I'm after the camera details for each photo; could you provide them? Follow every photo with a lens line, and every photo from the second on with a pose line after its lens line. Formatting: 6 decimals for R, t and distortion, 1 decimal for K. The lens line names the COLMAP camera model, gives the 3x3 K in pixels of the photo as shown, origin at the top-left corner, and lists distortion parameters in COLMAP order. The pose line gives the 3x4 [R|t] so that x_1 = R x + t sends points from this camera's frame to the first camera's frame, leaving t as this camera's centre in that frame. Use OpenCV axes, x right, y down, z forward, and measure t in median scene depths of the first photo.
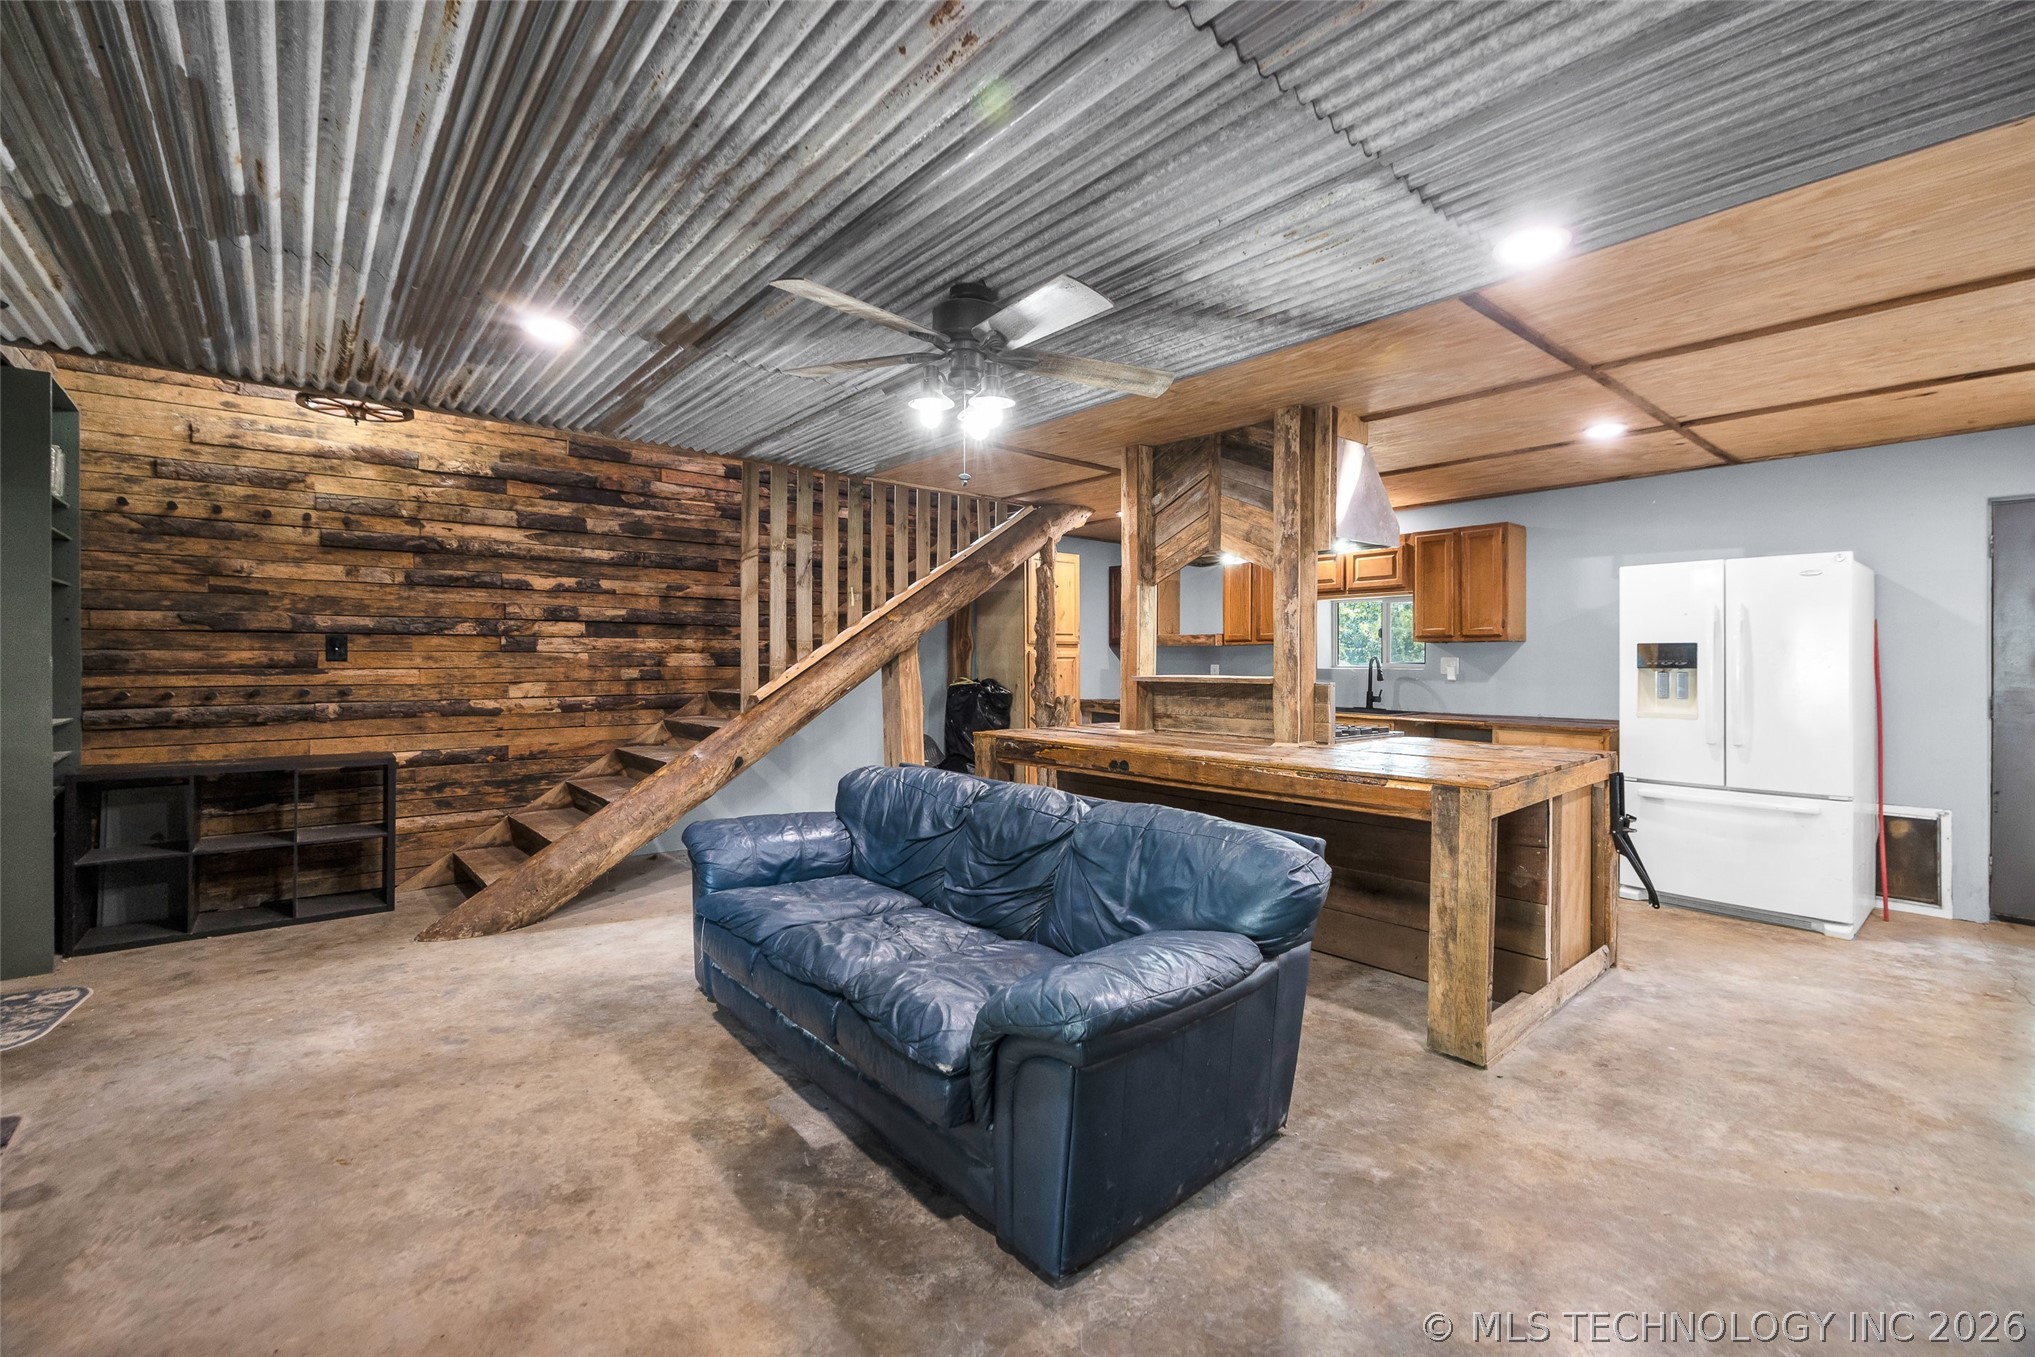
lens RADIAL K [[855.3, 0, 1014.1], [0, 855.3, 661.2], [0, 0, 1]] dist [0.000069, 0.000175]
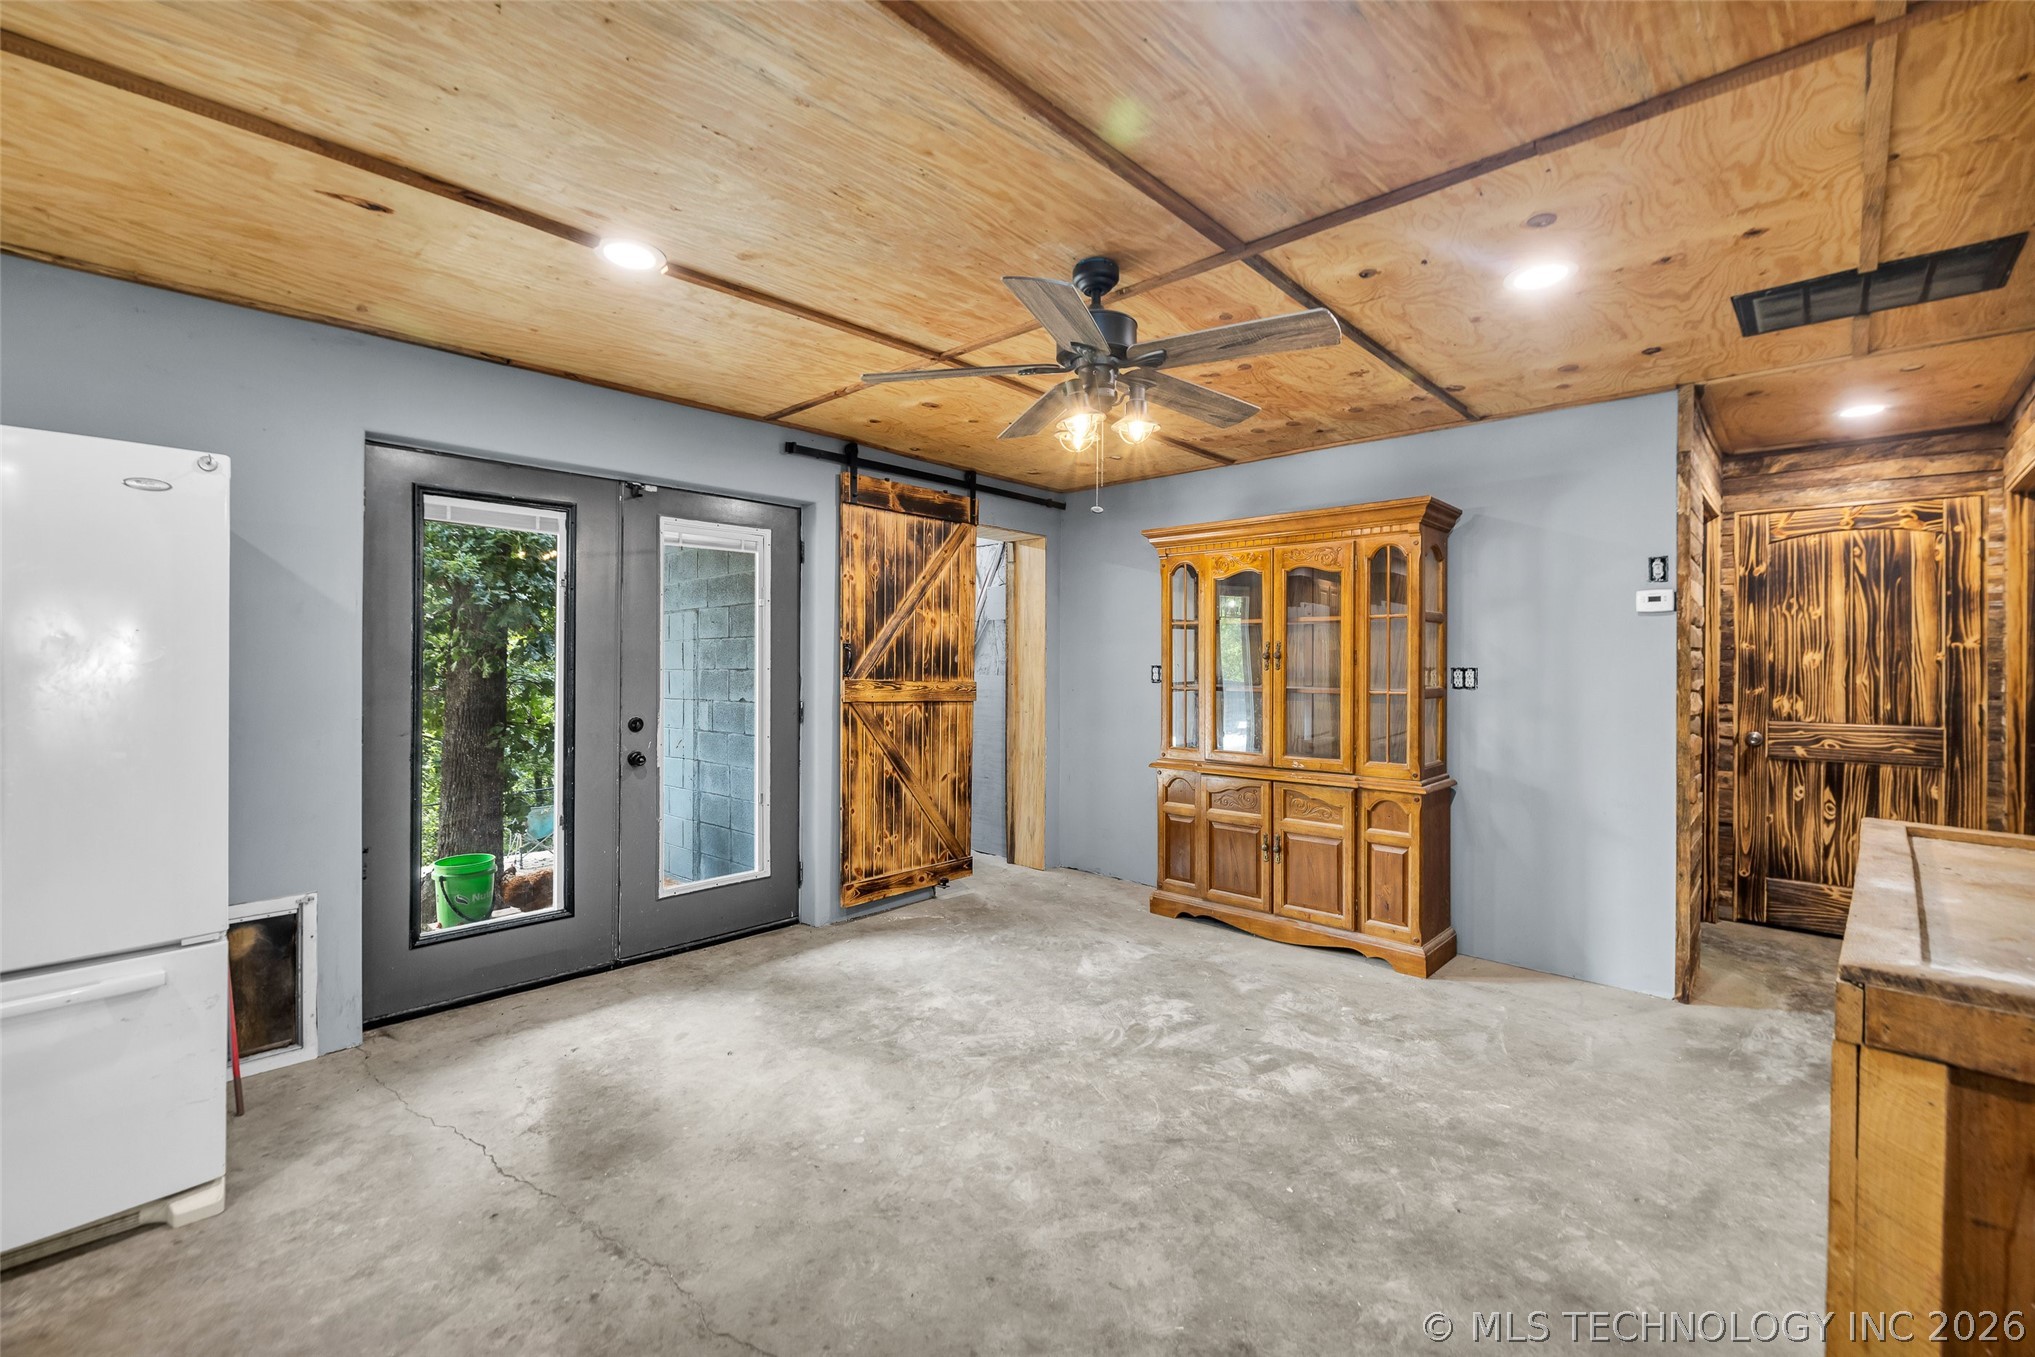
lens RADIAL K [[855.3, 0, 1014.1], [0, 855.3, 661.2], [0, 0, 1]] dist [0.000069, 0.000175]
pose [[-0.114590, 0.001920, 0.993411, 0.414916], [-0.005249, 0.999983, -0.002538, -0.006625], [-0.993399, -0.005505, -0.114578, 0.594141]]
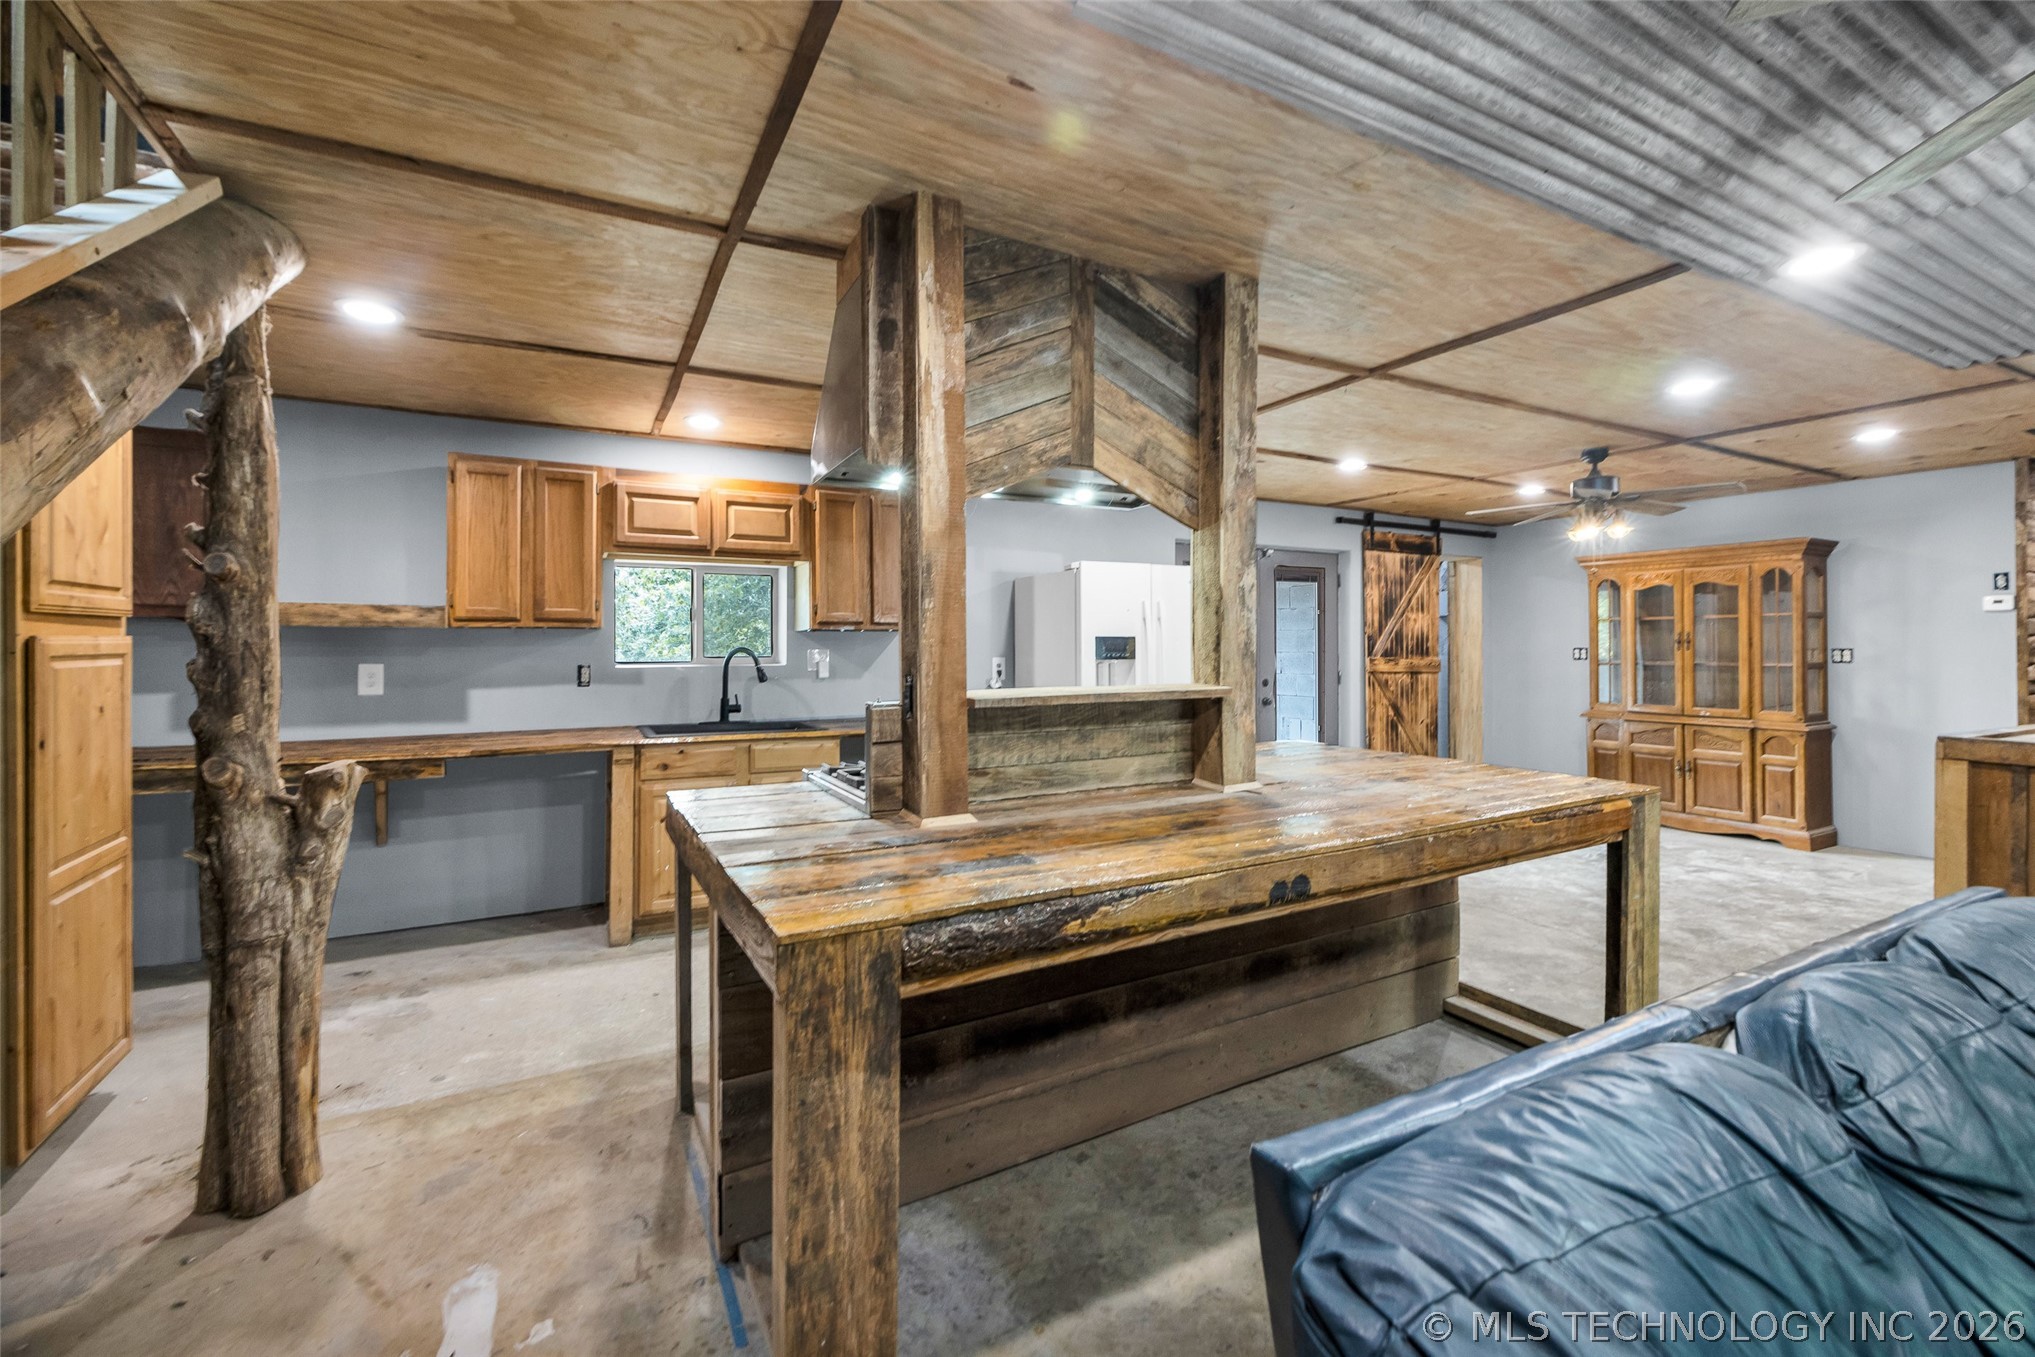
lens RADIAL K [[851.6, 0, 1019.3], [0, 851.6, 641.5], [0, 0, 1]] dist [0.001596, 0.000541]
pose [[0.203124, 0.004074, 0.979145, -0.360416], [0.002039, 0.999987, -0.004584, -0.012171], [-0.979151, 0.002928, 0.203113, 1.034281]]
